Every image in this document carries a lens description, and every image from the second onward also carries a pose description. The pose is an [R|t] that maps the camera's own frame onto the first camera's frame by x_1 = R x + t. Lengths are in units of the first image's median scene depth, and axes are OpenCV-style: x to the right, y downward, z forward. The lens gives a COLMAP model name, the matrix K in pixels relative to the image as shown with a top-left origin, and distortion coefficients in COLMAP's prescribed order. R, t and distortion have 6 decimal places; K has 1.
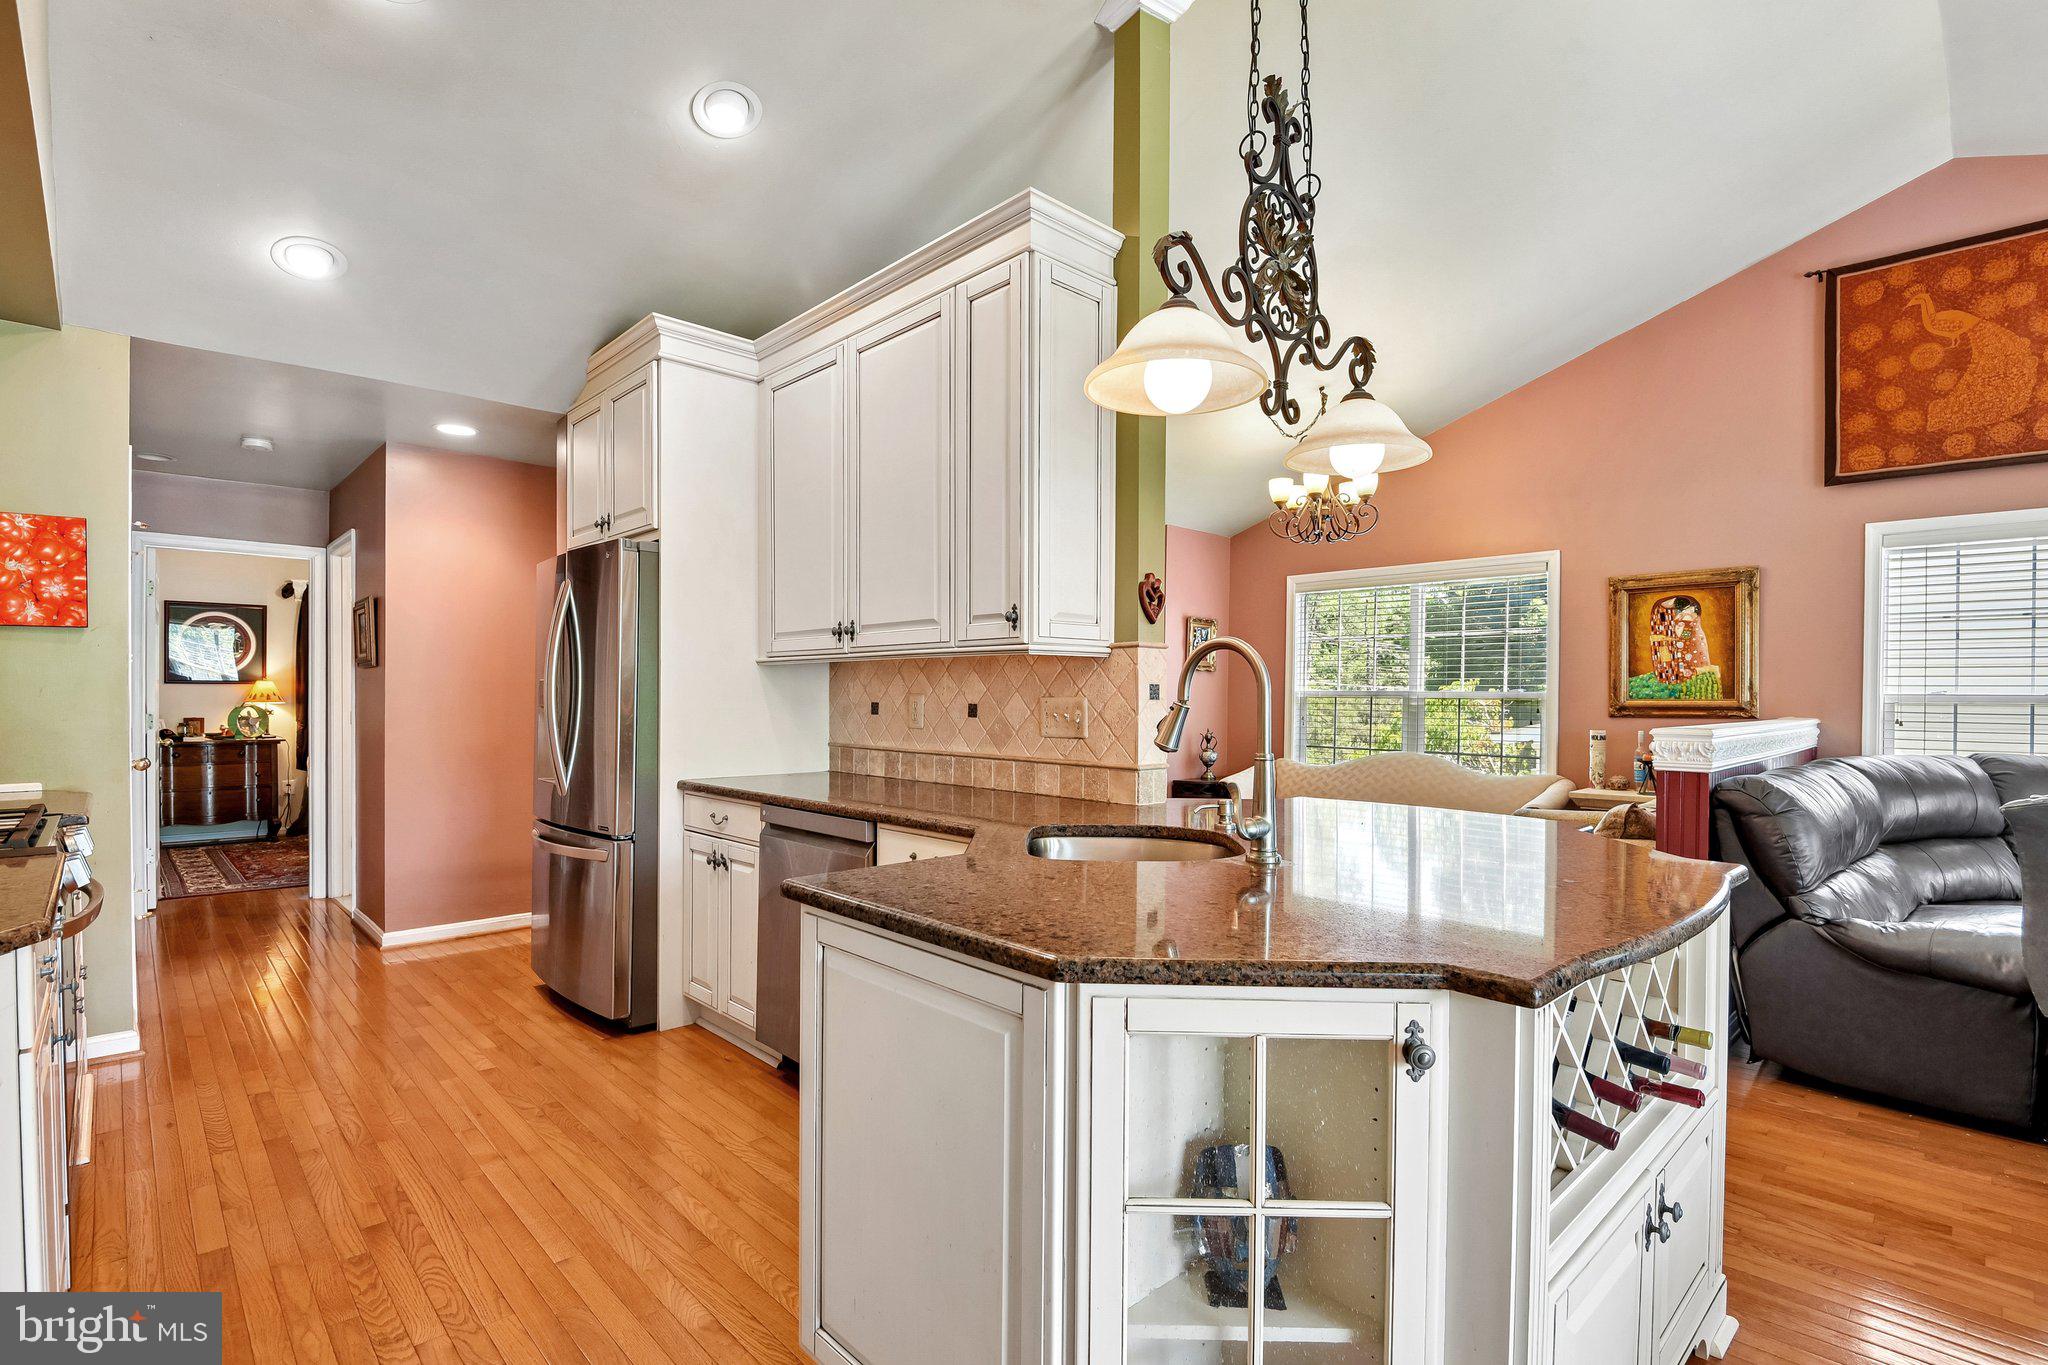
lens RADIAL K [[977.5, 0, 1020.0], [0, 977.5, 720.4], [0, 0, 1]] dist [-0.000378, -0.013468]
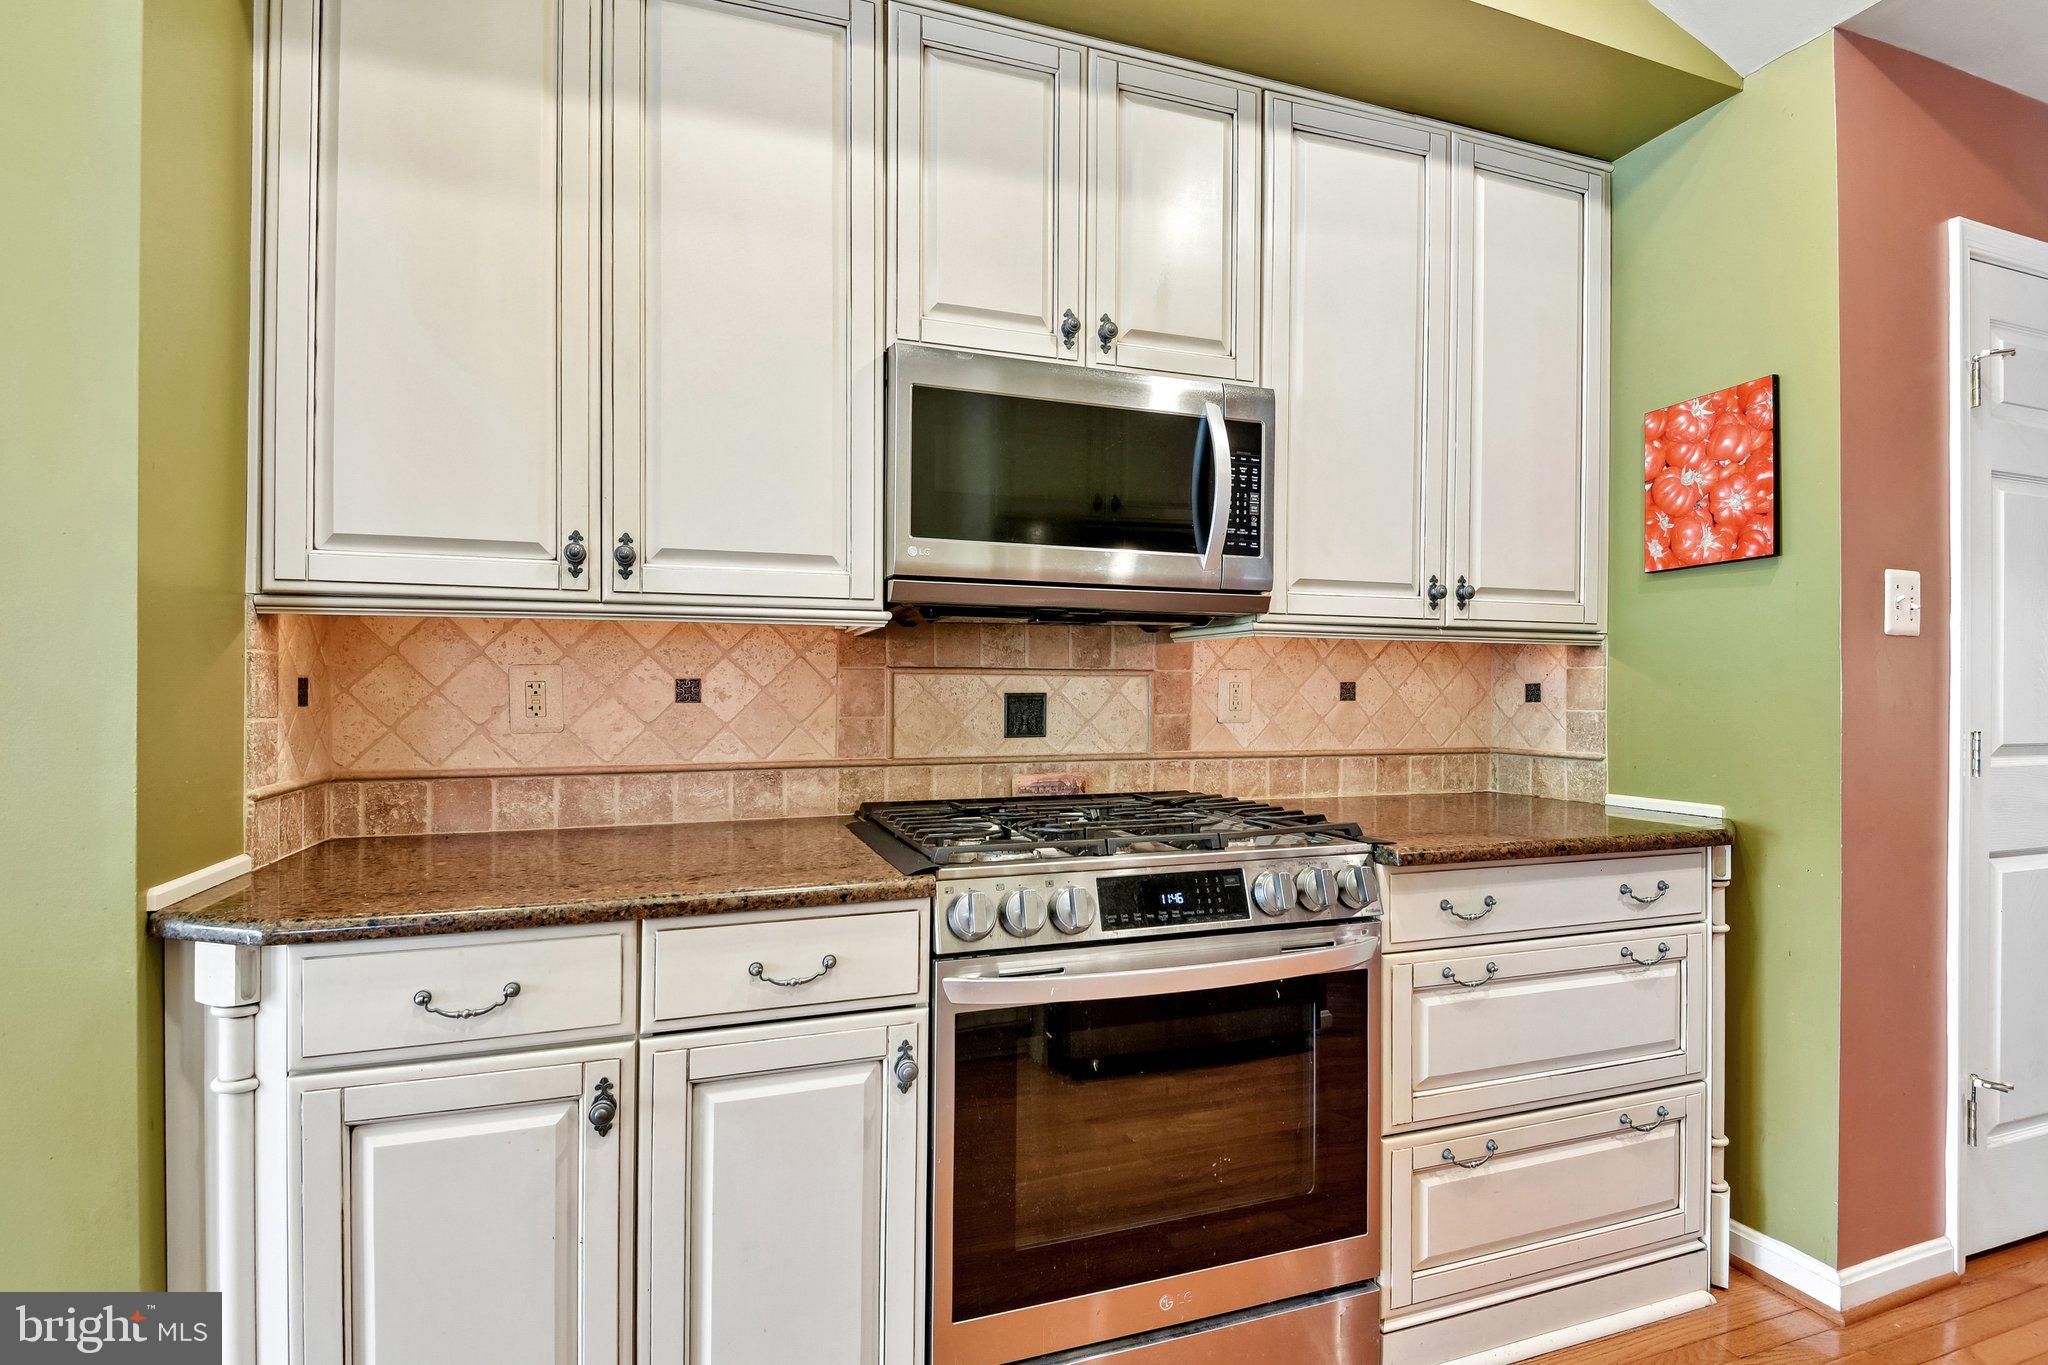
lens RADIAL K [[946.1, 0, 1035.3], [0, 946.1, 688.1], [0, 0, 1]] dist [-0.000450, -0.017733]
pose [[-0.414702, -0.007189, -0.909929, -0.193246], [-0.025565, 0.999666, 0.003754, -0.003186], [0.909598, 0.024819, -0.414747, 0.646348]]
